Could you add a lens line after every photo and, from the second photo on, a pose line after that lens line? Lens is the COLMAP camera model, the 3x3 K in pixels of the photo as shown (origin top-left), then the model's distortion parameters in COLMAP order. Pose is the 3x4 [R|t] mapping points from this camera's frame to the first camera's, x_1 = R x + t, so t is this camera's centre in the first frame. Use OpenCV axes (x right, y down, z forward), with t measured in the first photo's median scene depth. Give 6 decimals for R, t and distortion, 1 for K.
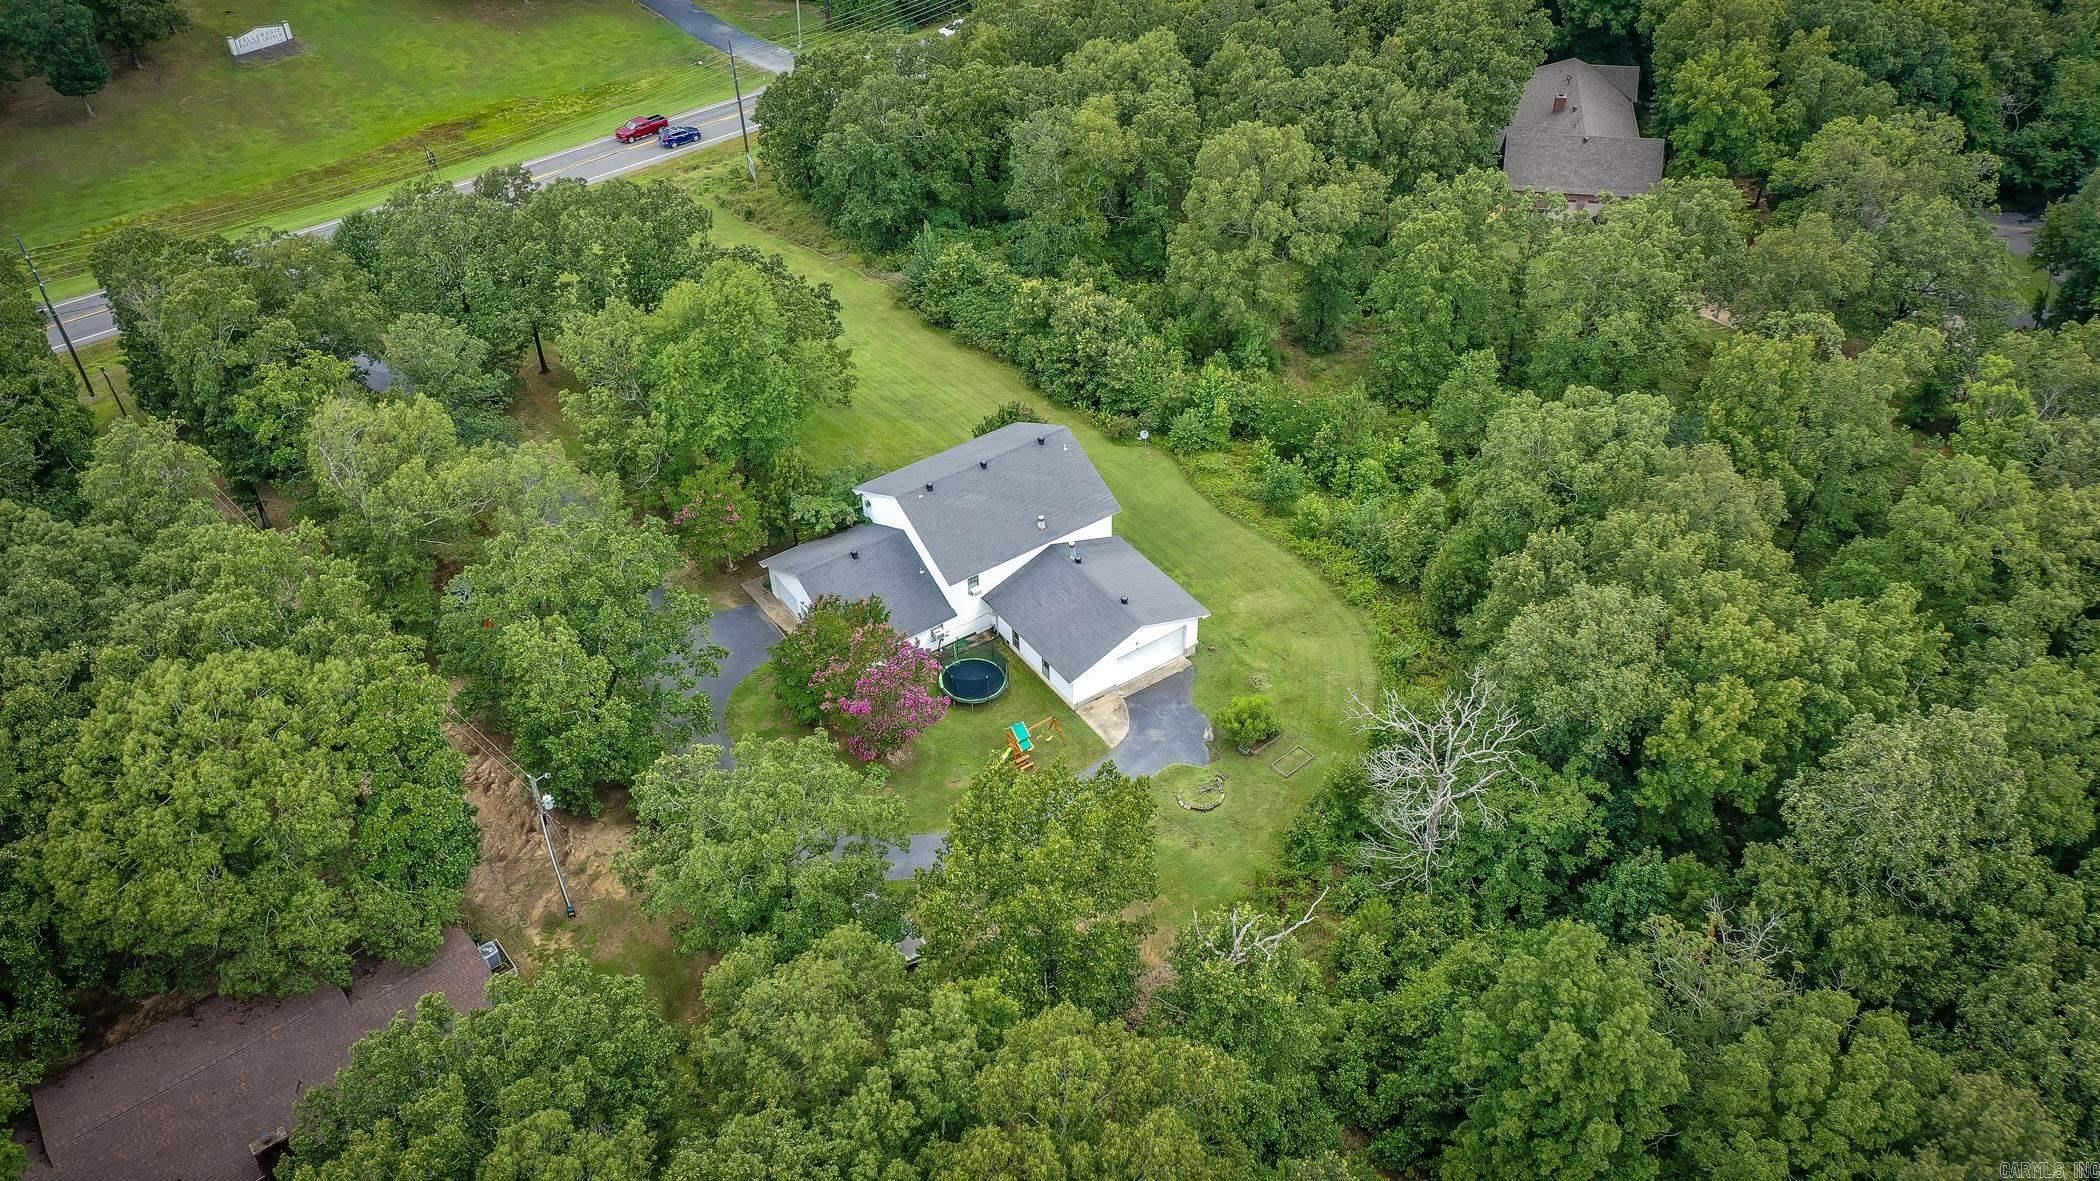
lens RADIAL K [[1563.8, 0, 995.7], [0, 1563.8, 593.0], [0, 0, 1]] dist [0.029843, -0.002194]
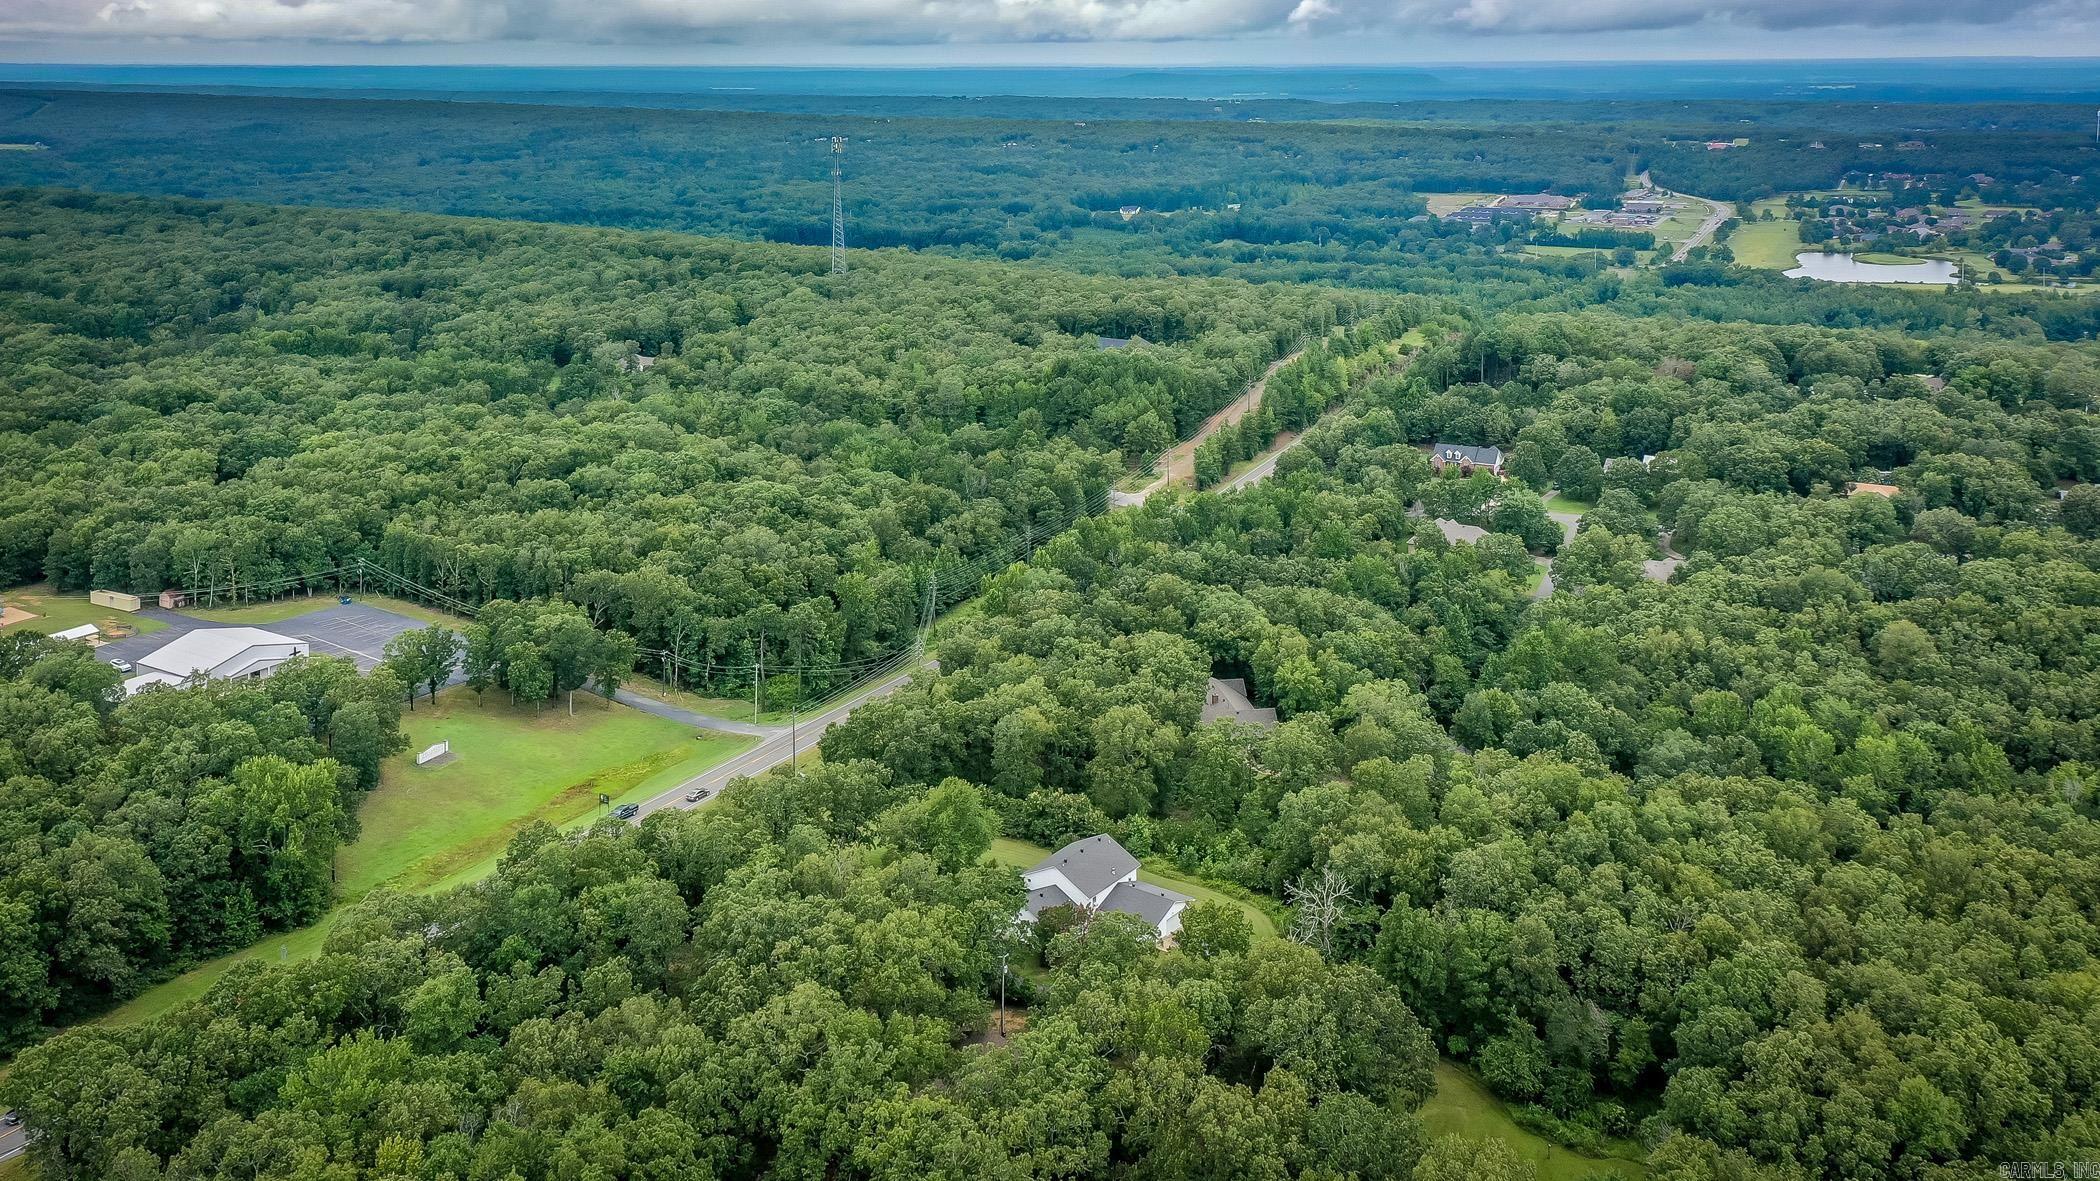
lens RADIAL K [[1853.4, 0, 1050.0], [0, 1853.4, 590.5], [0, 0, 1]] dist [0.055698, 0.003188]
pose [[0.925820, -0.080853, 0.369217, -0.747874], [0.228433, 0.897953, -0.376164, 0.426111], [-0.301125, 0.432601, 0.849812, -1.030966]]
